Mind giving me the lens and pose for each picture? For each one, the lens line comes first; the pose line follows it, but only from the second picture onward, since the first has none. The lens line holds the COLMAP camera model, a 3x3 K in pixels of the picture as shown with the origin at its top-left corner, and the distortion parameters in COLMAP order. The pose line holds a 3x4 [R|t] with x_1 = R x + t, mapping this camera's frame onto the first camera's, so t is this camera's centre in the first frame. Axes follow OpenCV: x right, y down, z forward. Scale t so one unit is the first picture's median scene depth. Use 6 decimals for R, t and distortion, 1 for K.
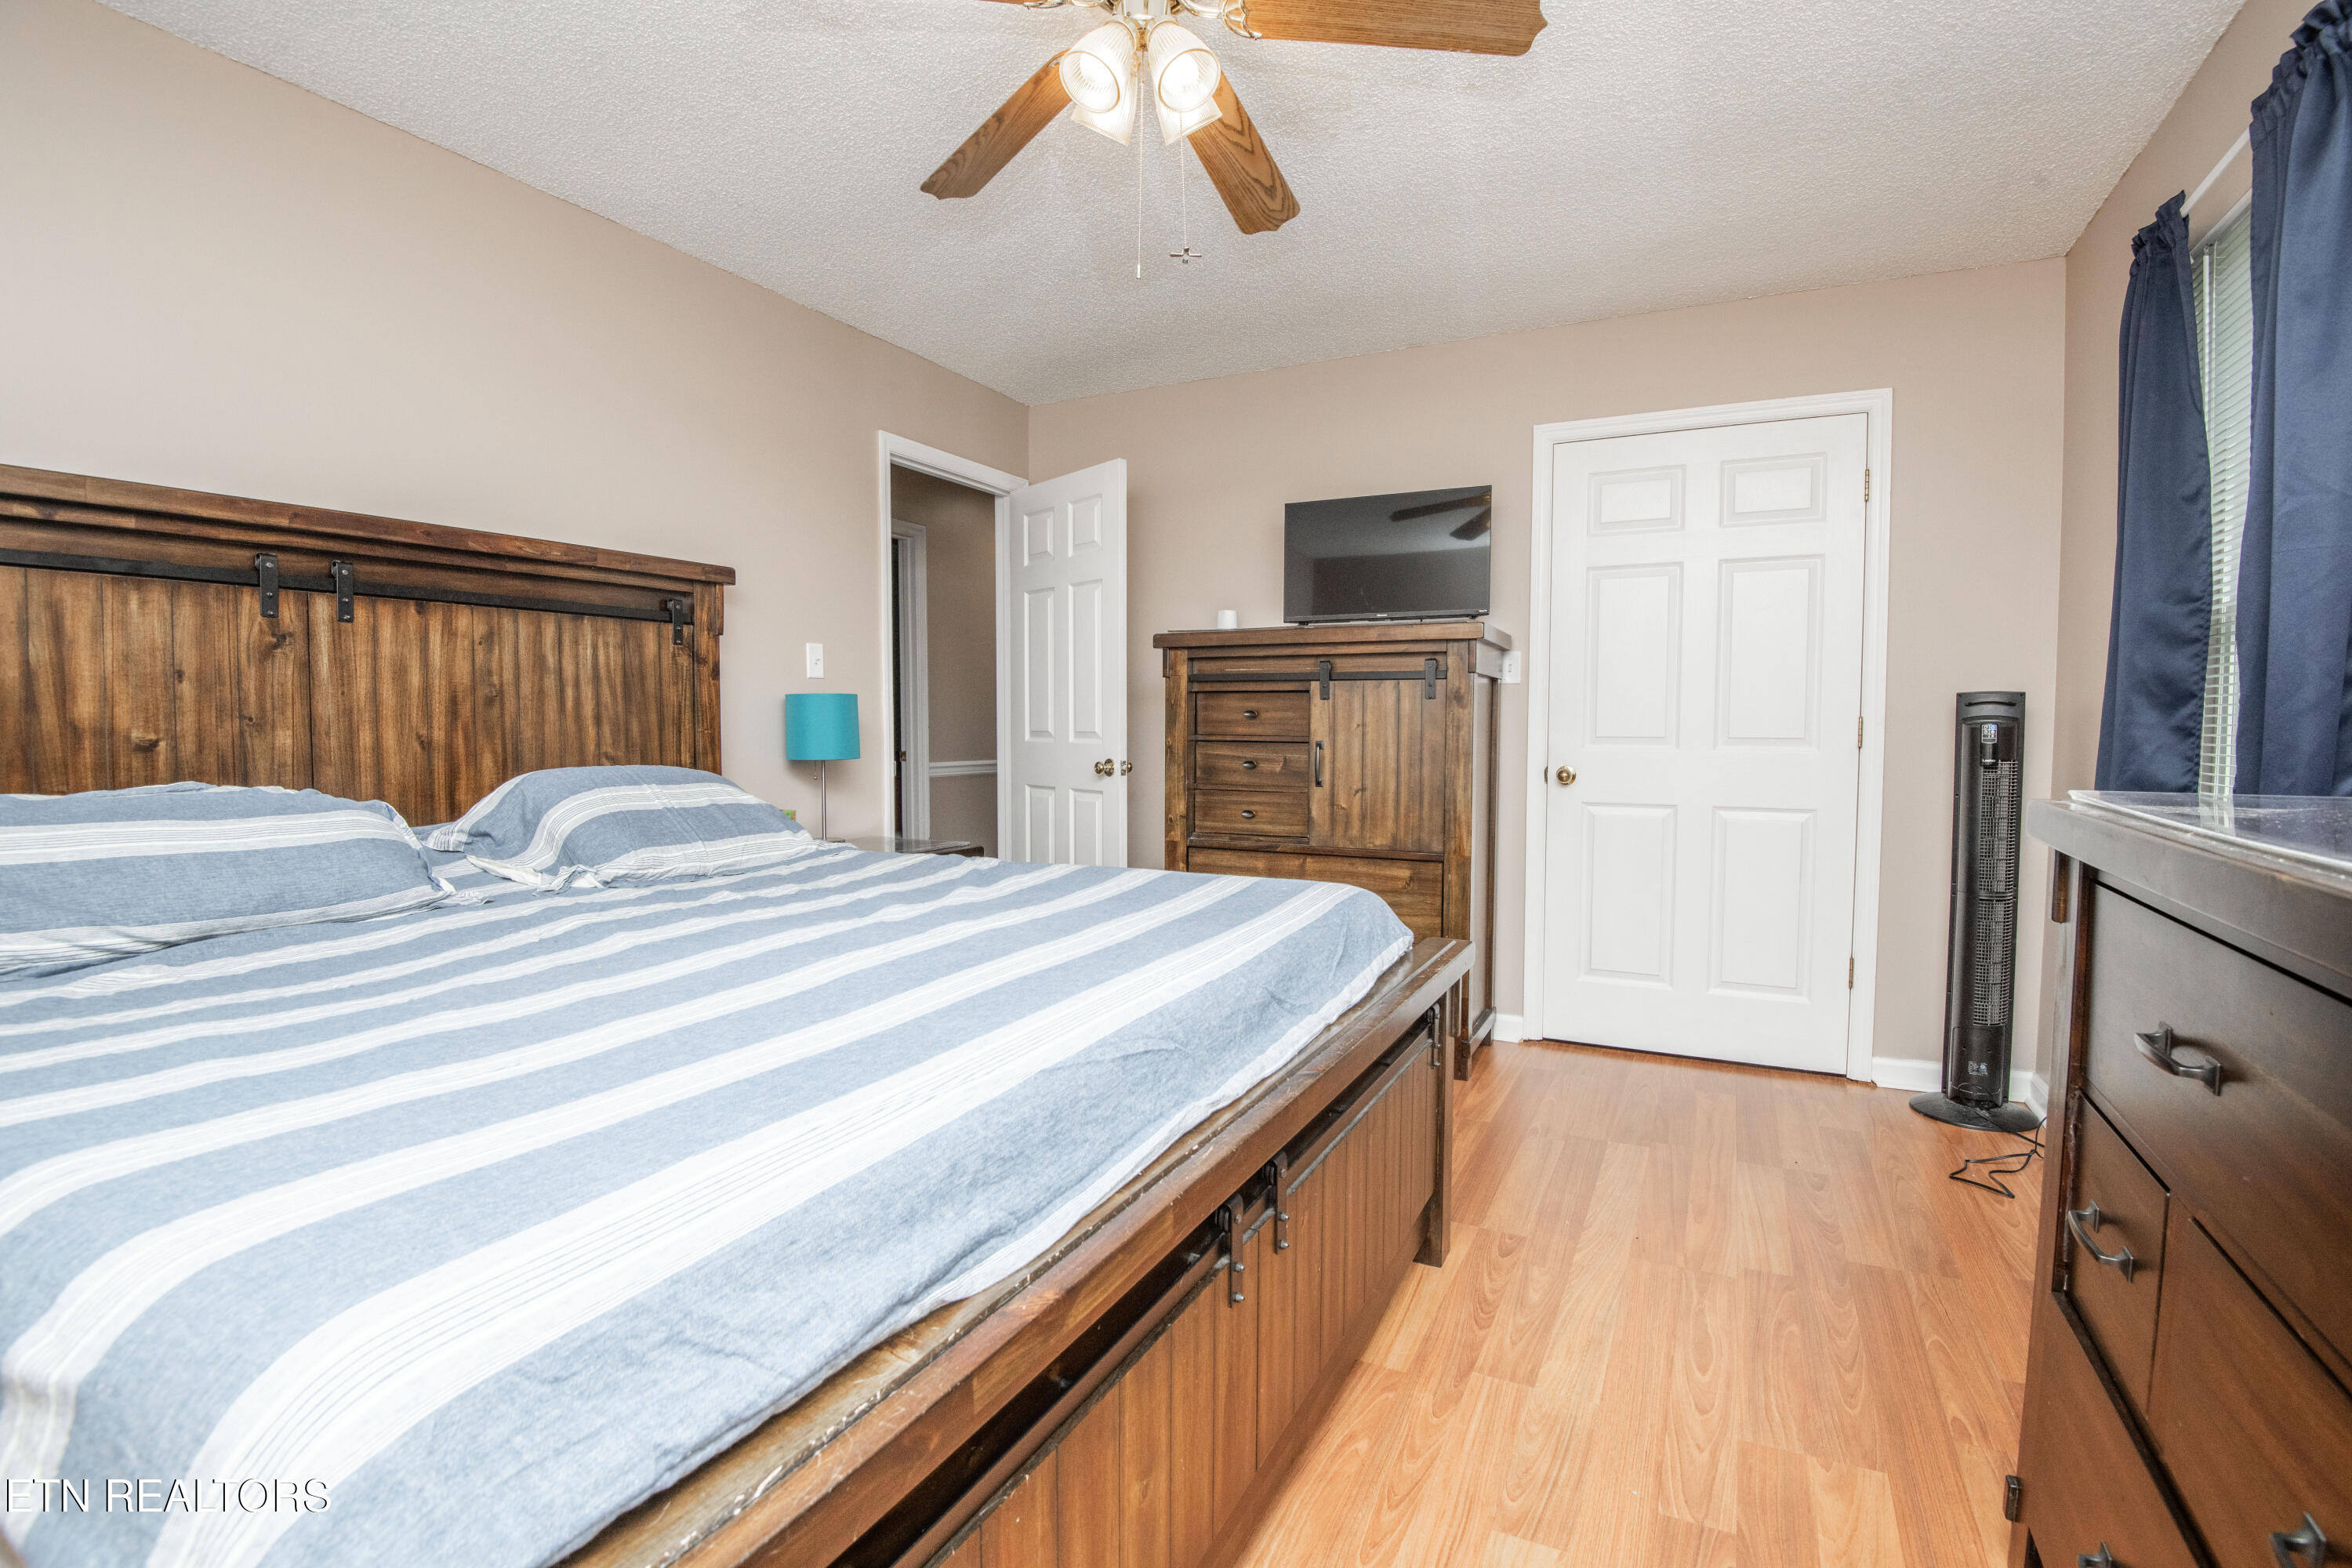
lens RADIAL K [[1082.3, 0, 1180.5], [0, 1082.3, 781.3], [0, 0, 1]] dist [-0.023878, -0.010899]
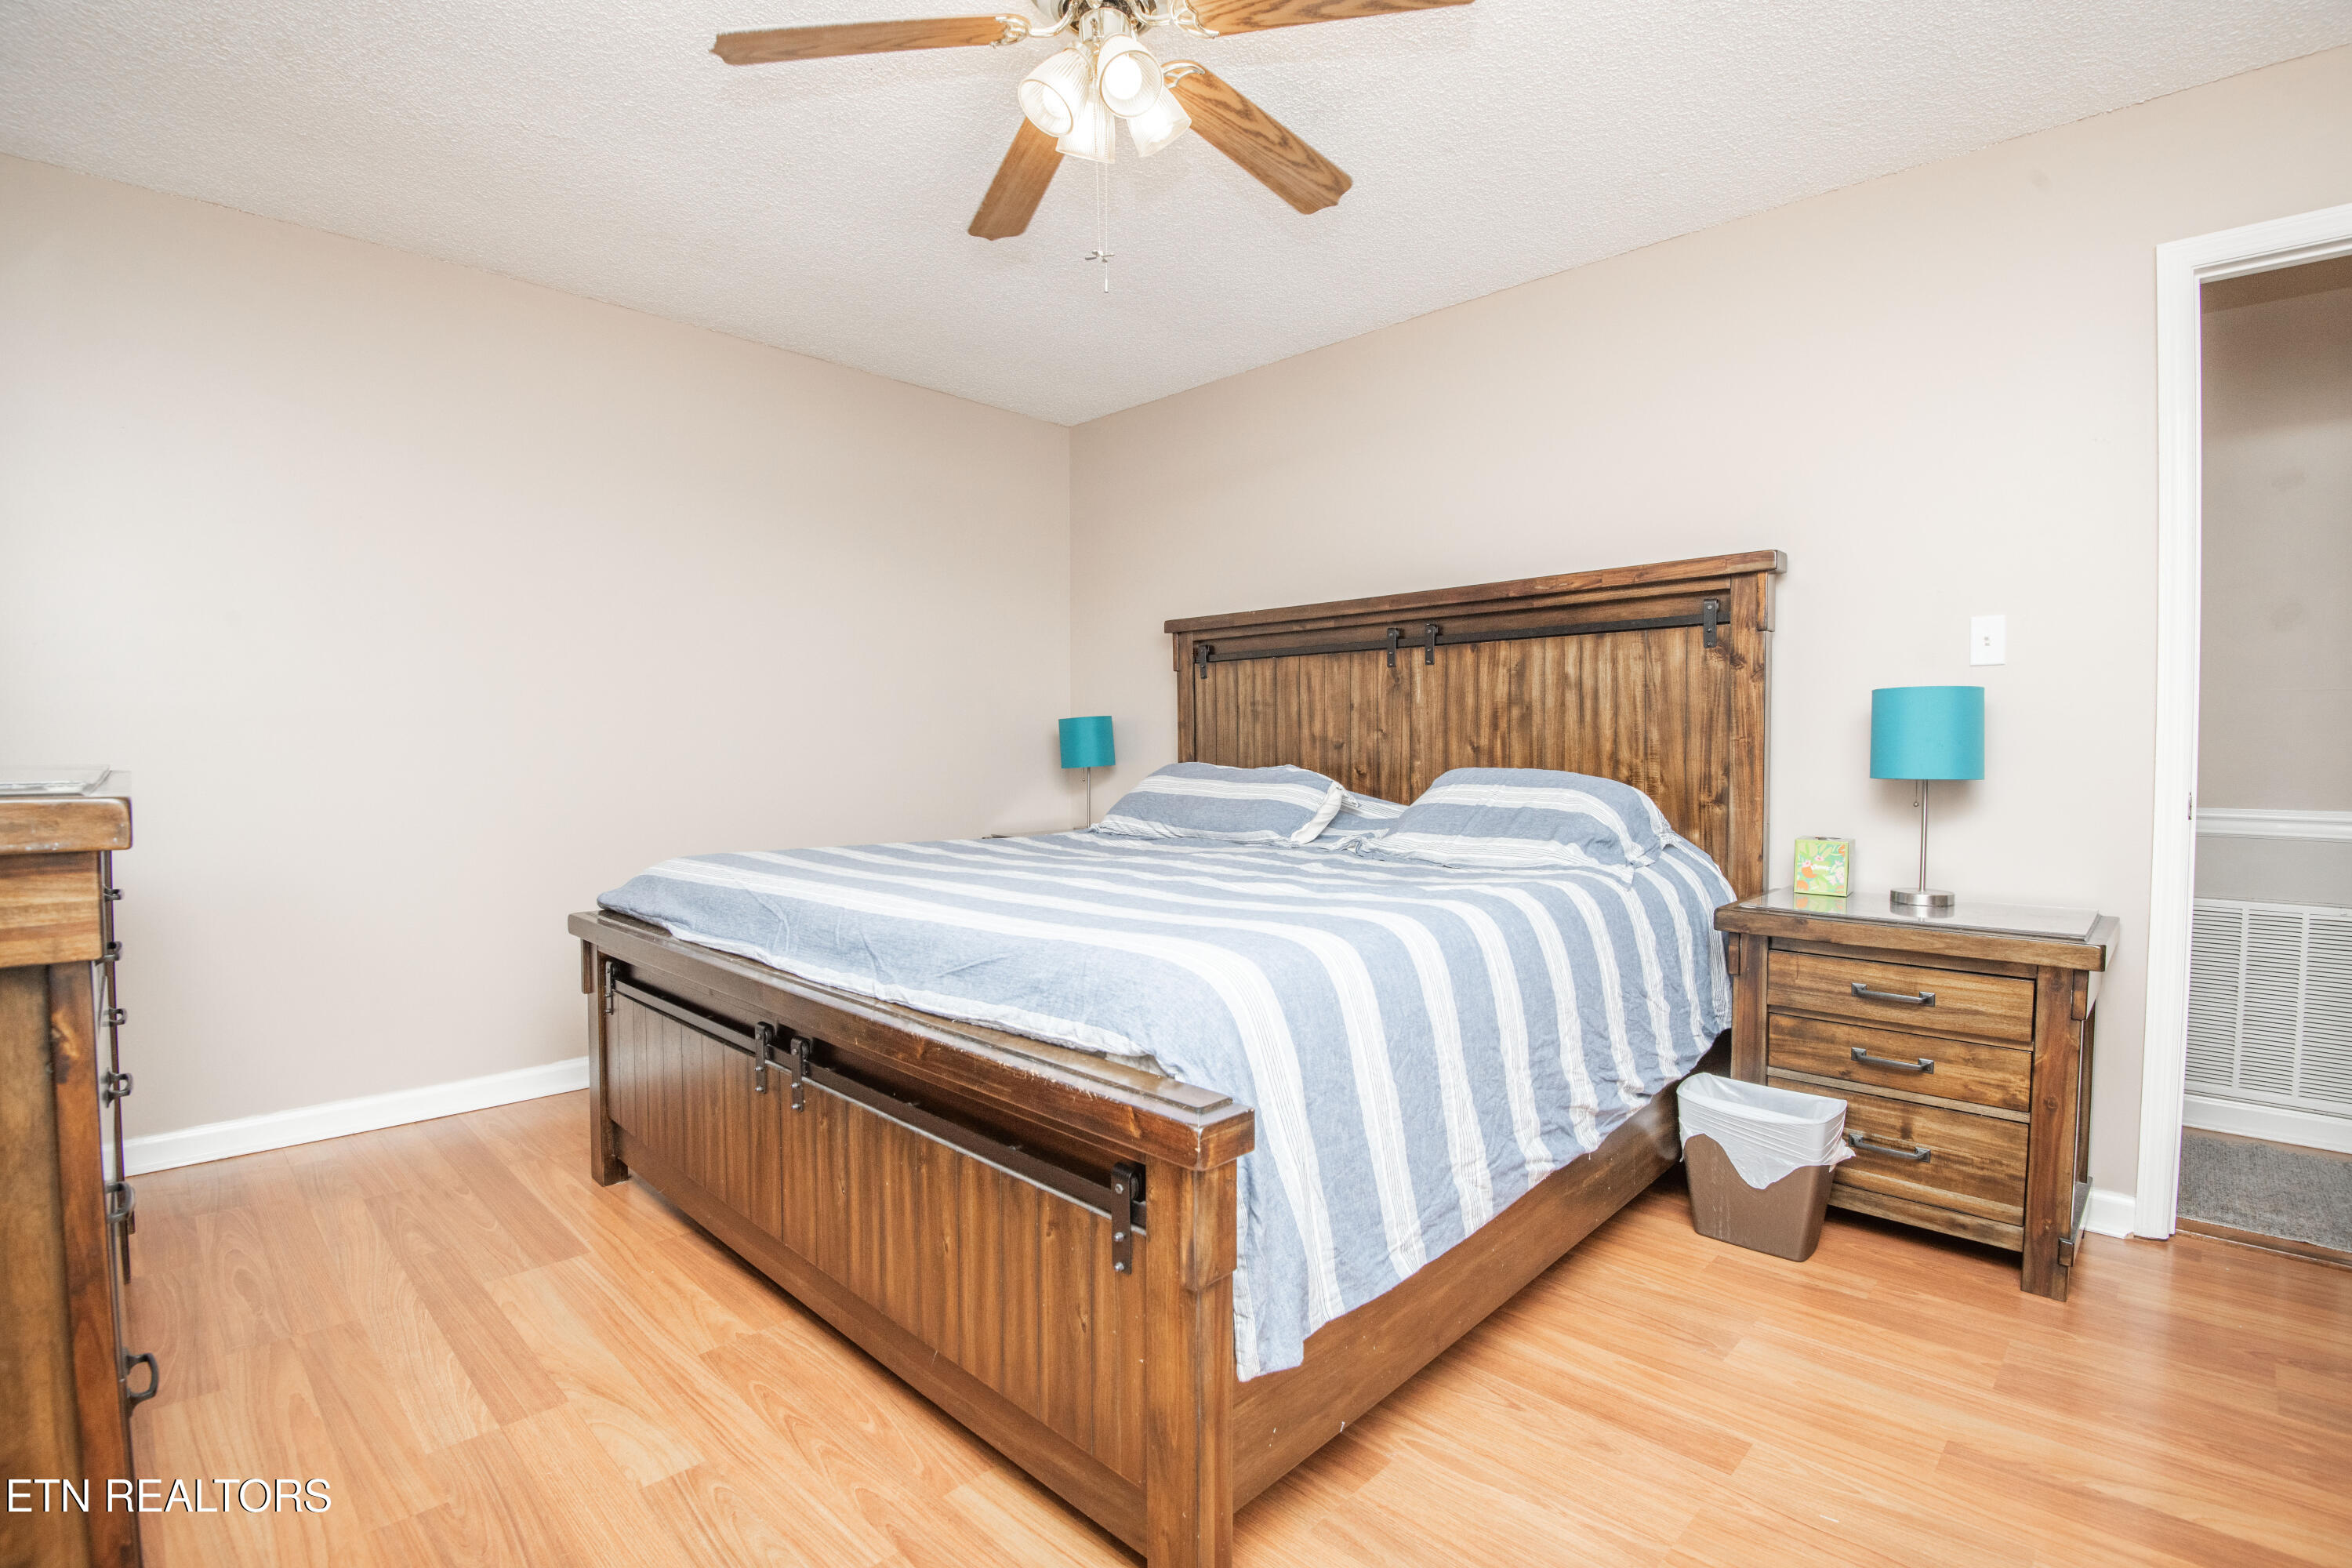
lens RADIAL K [[1082.3, 0, 1181.4], [0, 1082.3, 778.0], [0, 0, 1]] dist [-0.023878, -0.010899]
pose [[-0.294022, 0.021196, -0.955564, 0.684269], [-0.054865, 0.997731, 0.039013, -0.029603], [0.954223, 0.063898, -0.292192, 1.018099]]
